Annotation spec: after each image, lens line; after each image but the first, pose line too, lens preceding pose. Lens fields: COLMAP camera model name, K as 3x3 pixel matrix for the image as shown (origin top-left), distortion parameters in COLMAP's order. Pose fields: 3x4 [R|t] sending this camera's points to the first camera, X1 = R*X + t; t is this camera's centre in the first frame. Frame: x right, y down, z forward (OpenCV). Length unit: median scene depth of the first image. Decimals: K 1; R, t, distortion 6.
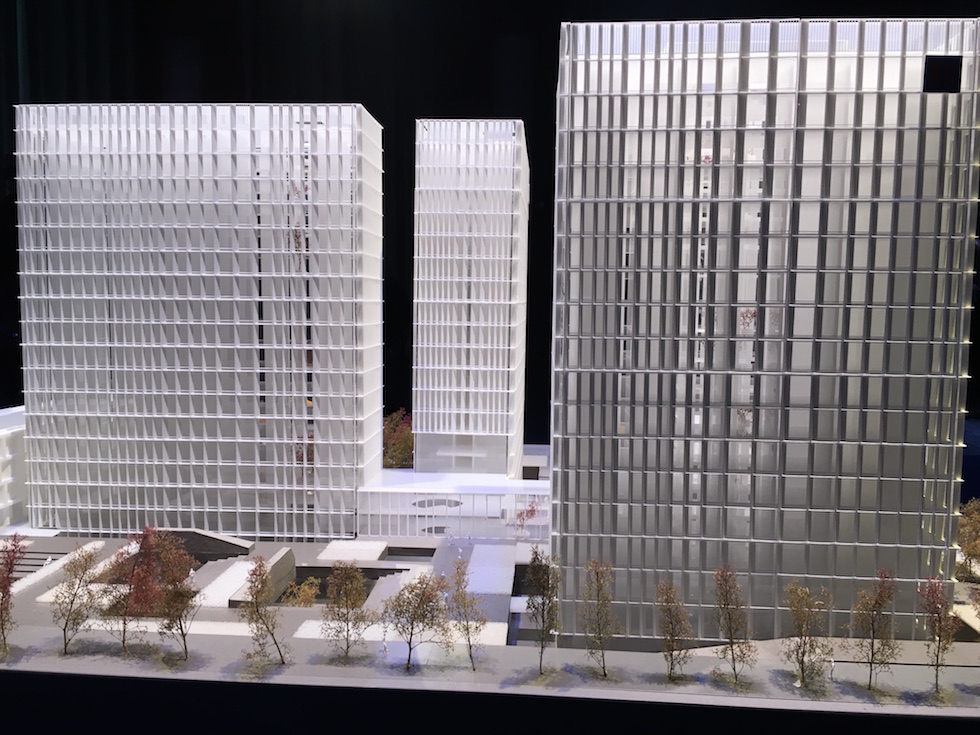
lens RADIAL K [[829.0, 0, 490.0], [0, 829.0, 367.5], [0, 0, 1]] dist [0.039540, 0.006283]
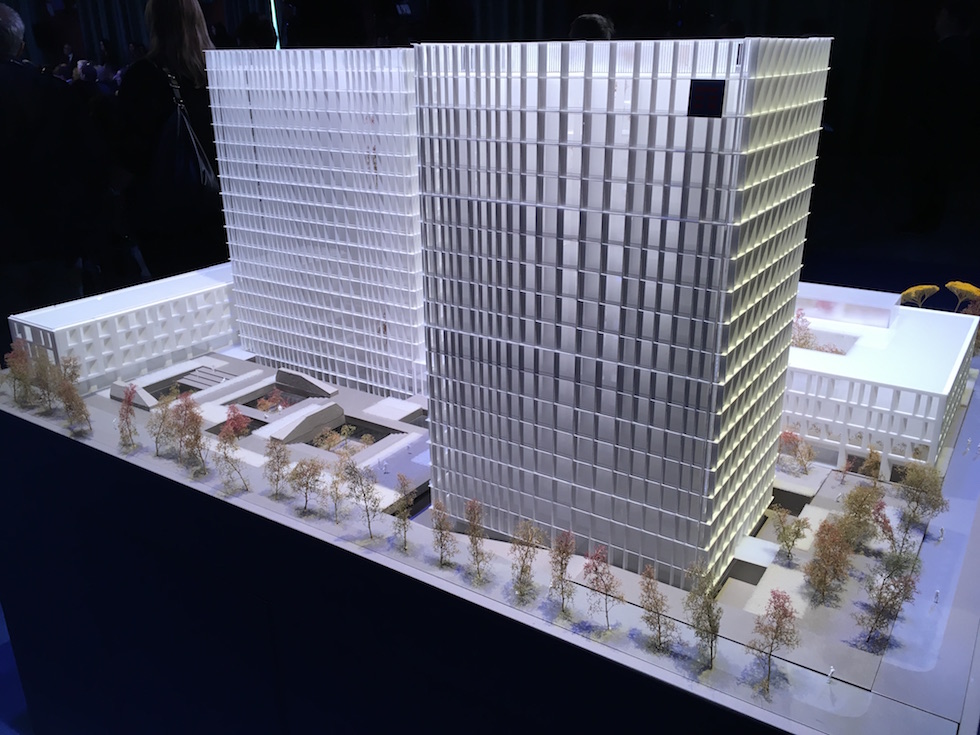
lens RADIAL K [[829.6, 0, 490.0], [0, 829.6, 367.5], [0, 0, 1]] dist [0.069154, -0.001962]
pose [[0.866224, 0.157207, -0.474280, 0.833360], [-0.019439, 0.959098, 0.282405, -0.315482], [0.499277, -0.235407, 0.833850, -0.042523]]
